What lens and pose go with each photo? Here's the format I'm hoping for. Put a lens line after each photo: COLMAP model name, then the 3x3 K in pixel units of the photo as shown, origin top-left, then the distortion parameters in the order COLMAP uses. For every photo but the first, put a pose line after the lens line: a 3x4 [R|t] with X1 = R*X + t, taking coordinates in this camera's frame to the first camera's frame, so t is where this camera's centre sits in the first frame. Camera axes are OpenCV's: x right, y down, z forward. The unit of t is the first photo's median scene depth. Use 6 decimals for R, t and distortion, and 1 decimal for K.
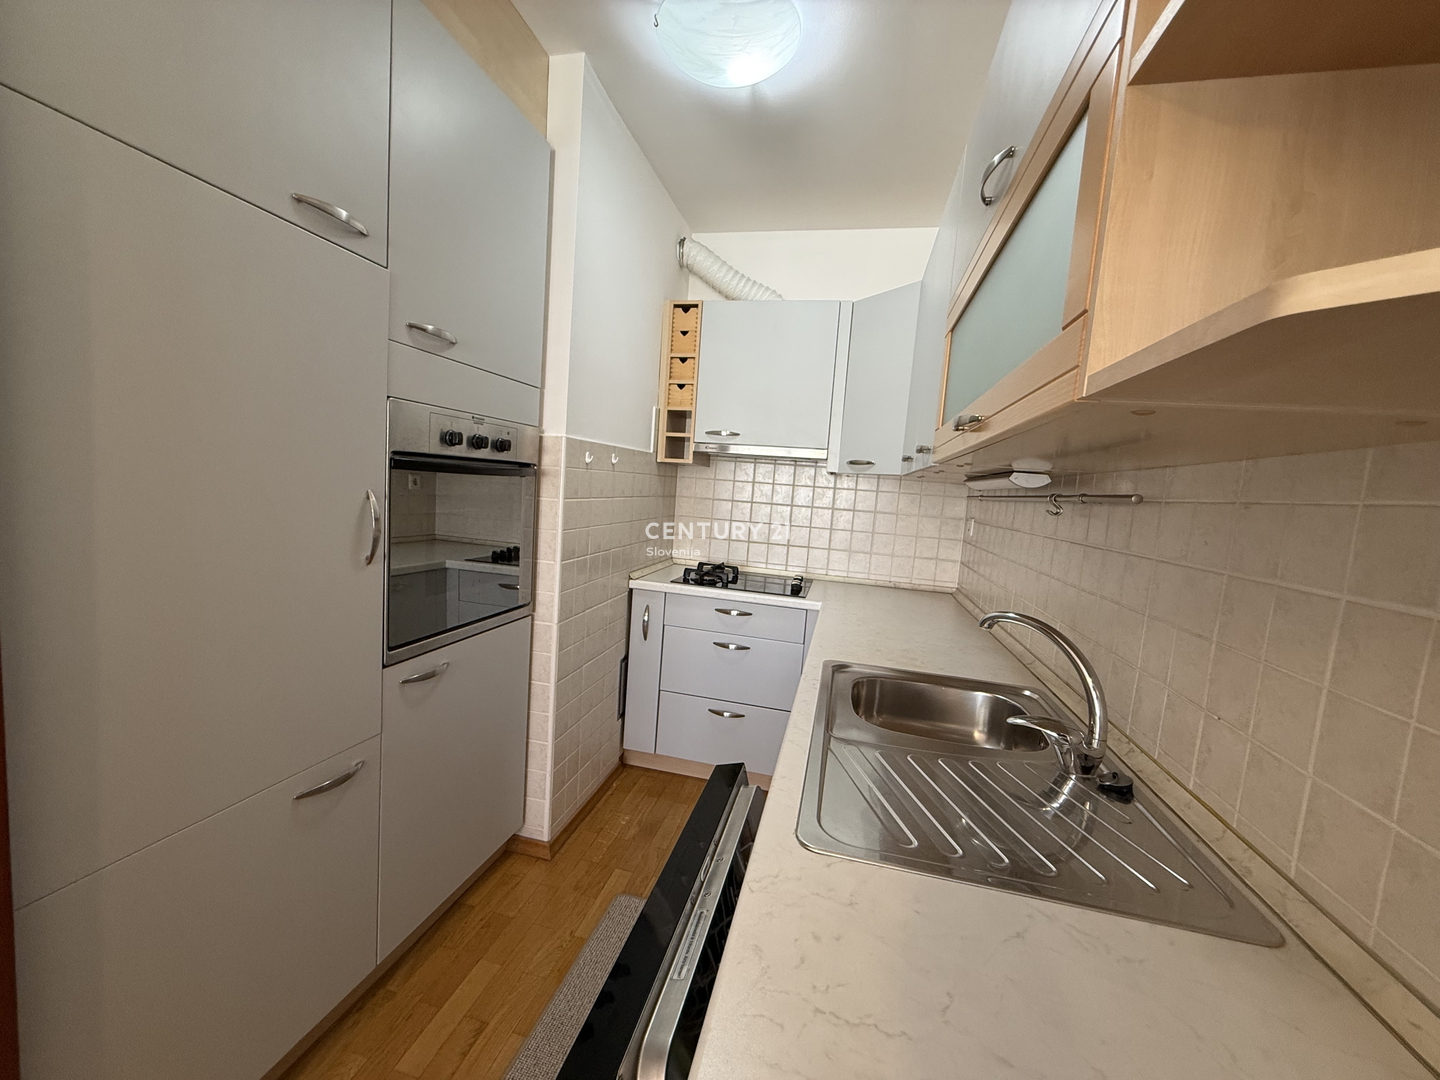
lens RADIAL K [[576.4, 0, 720.0], [0, 576.4, 540.0], [0, 0, 1]] dist [-0.001106, 0.000087]
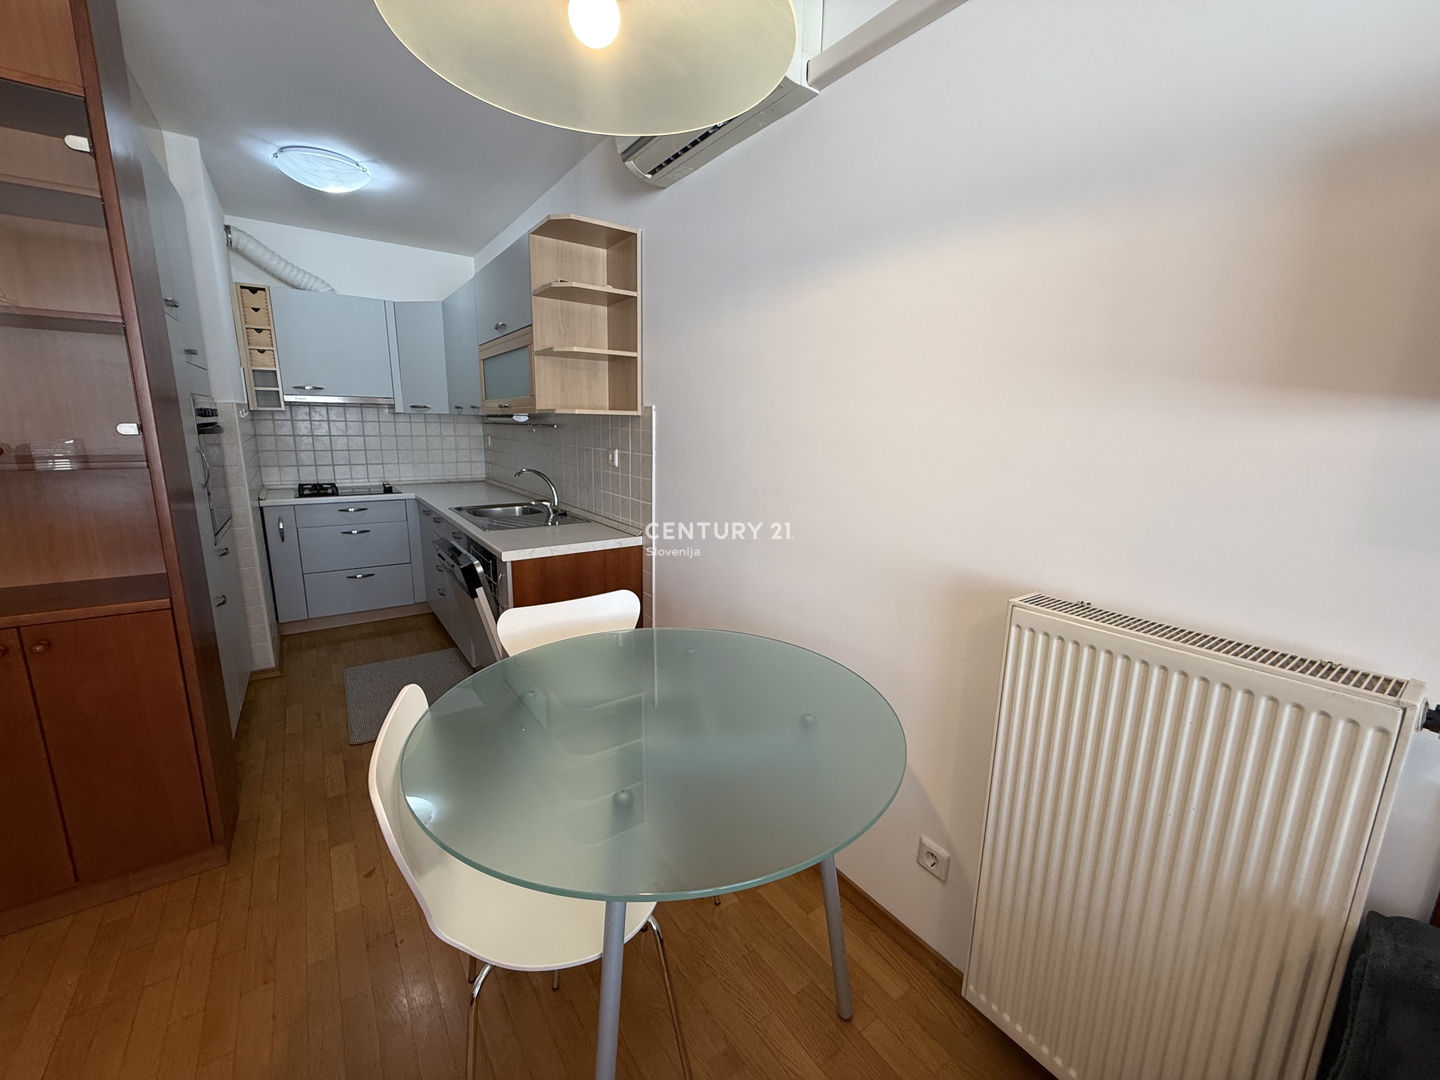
lens RADIAL K [[576.4, 0, 720.0], [0, 576.4, 540.0], [0, 0, 1]] dist [-0.001106, 0.000087]
pose [[0.658522, -0.204552, 0.724229, -0.423906], [0.097645, 0.977441, 0.187283, 0.012441], [-0.746200, -0.052613, 0.663639, -0.692279]]
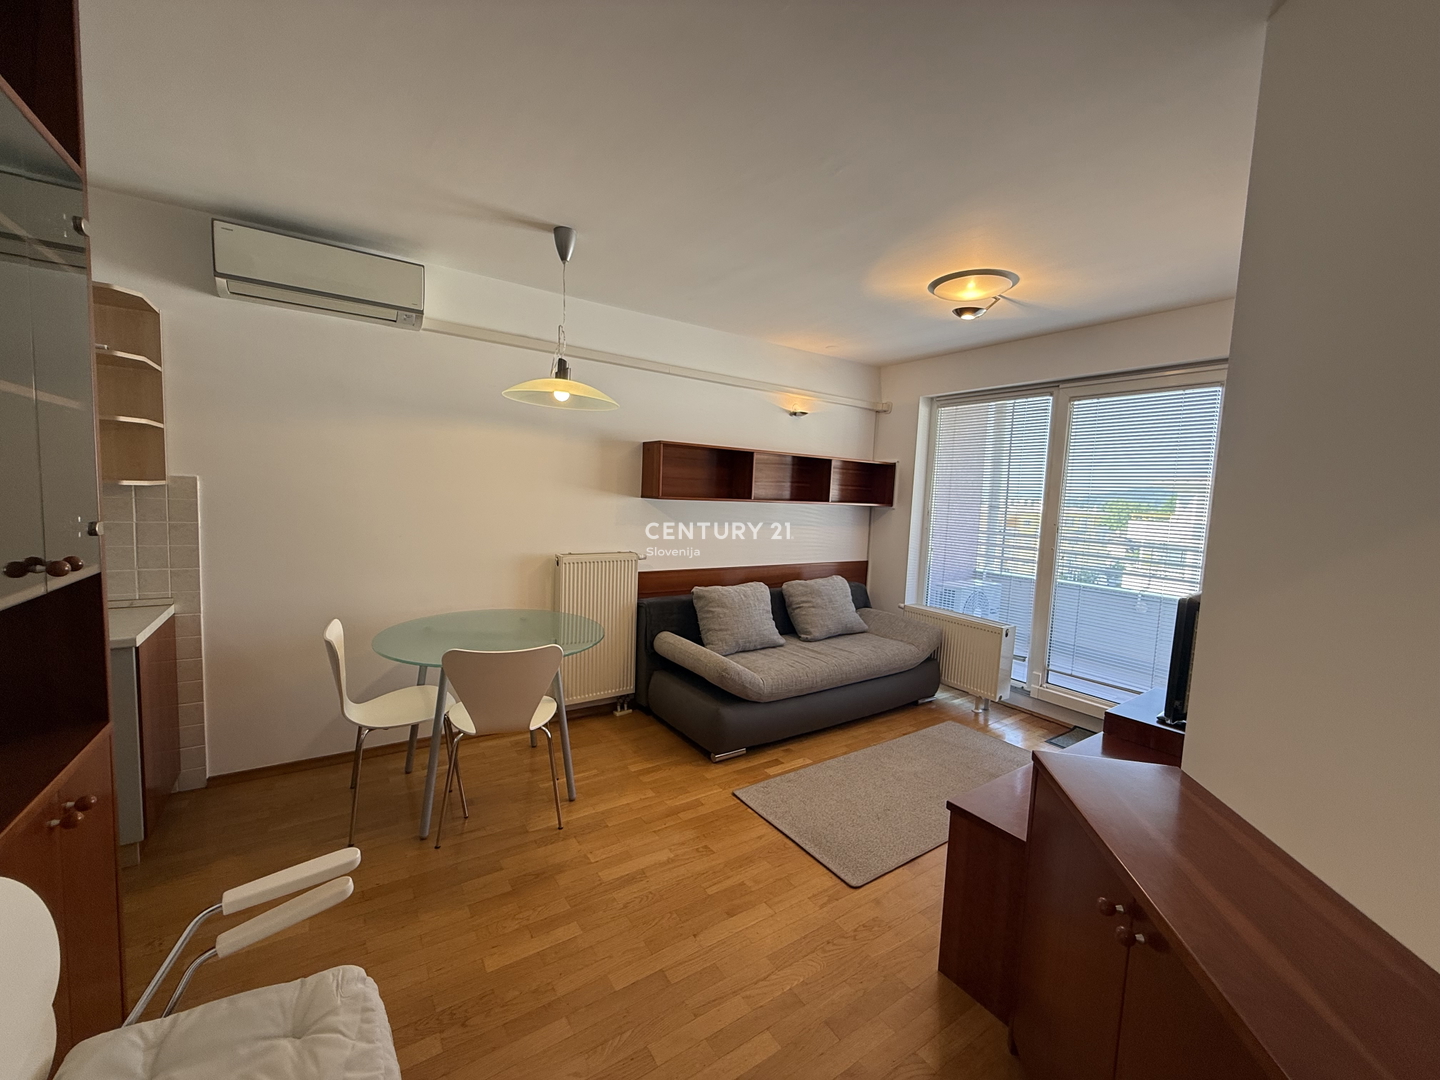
lens RADIAL K [[576.4, 0, 720.0], [0, 576.4, 540.0], [0, 0, 1]] dist [-0.001106, 0.000087]
pose [[-0.734880, -0.165167, 0.657777, -1.095136], [-0.034213, 0.977685, 0.207272, -0.160231], [-0.677333, 0.129815, -0.724132, 0.112065]]
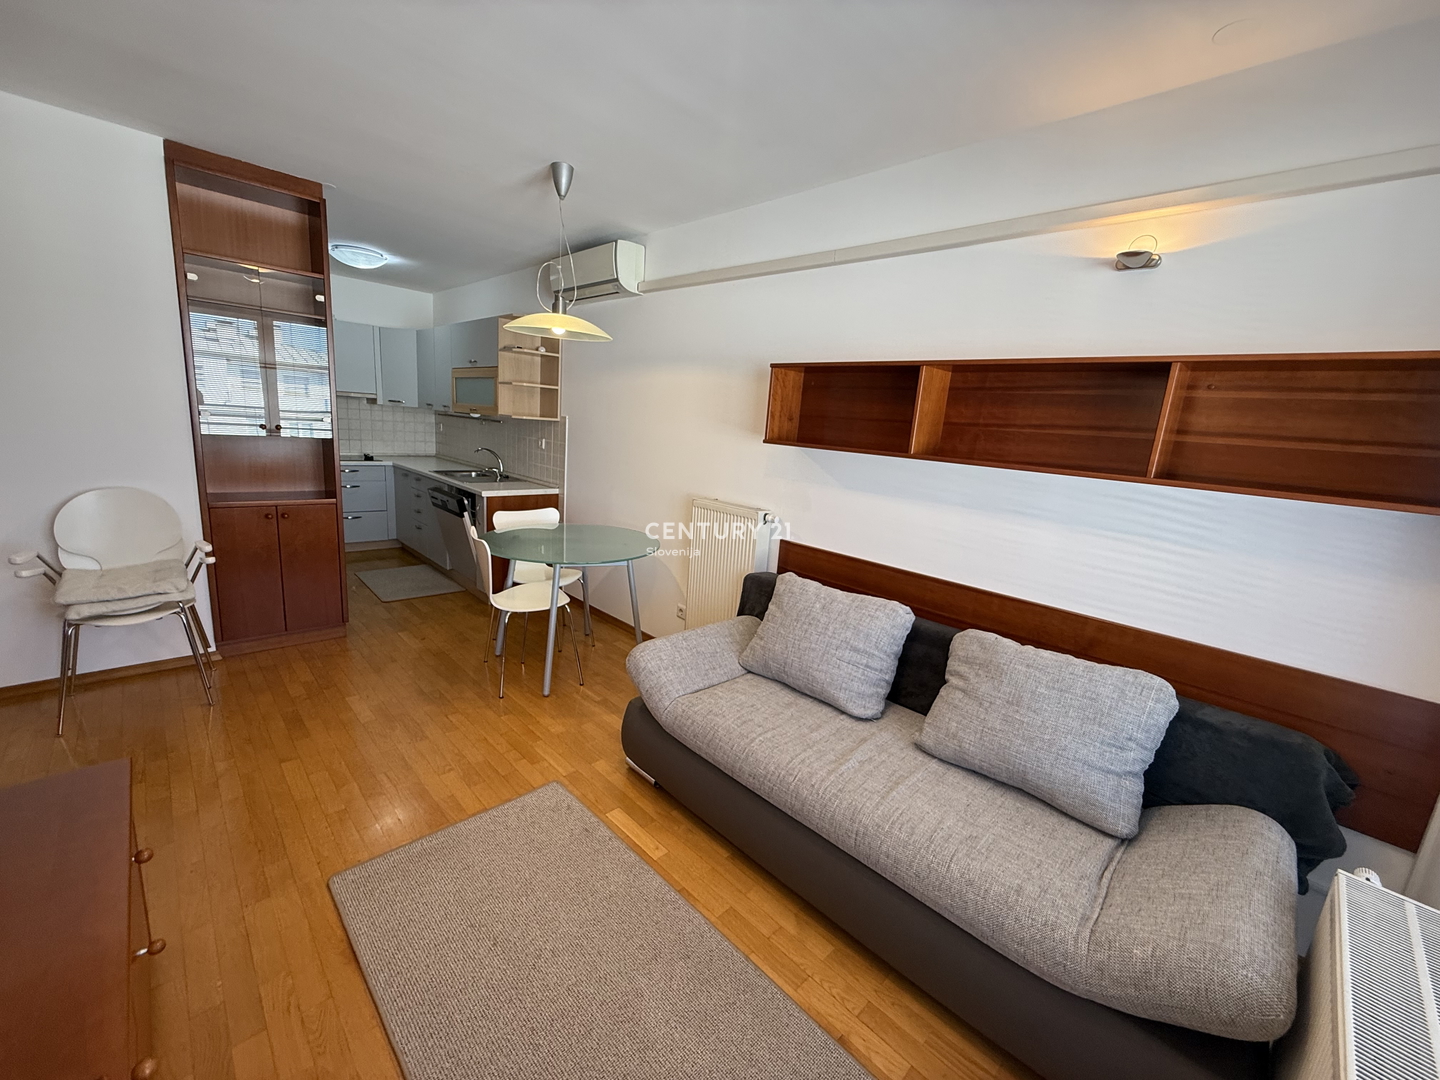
lens RADIAL K [[576.4, 0, 720.0], [0, 576.4, 540.0], [0, 0, 1]] dist [-0.001106, 0.000087]
pose [[0.533897, -0.200488, 0.821437, -1.001452], [0.043085, 0.976671, 0.210373, -0.016942], [-0.844451, -0.076926, 0.530080, -1.290992]]
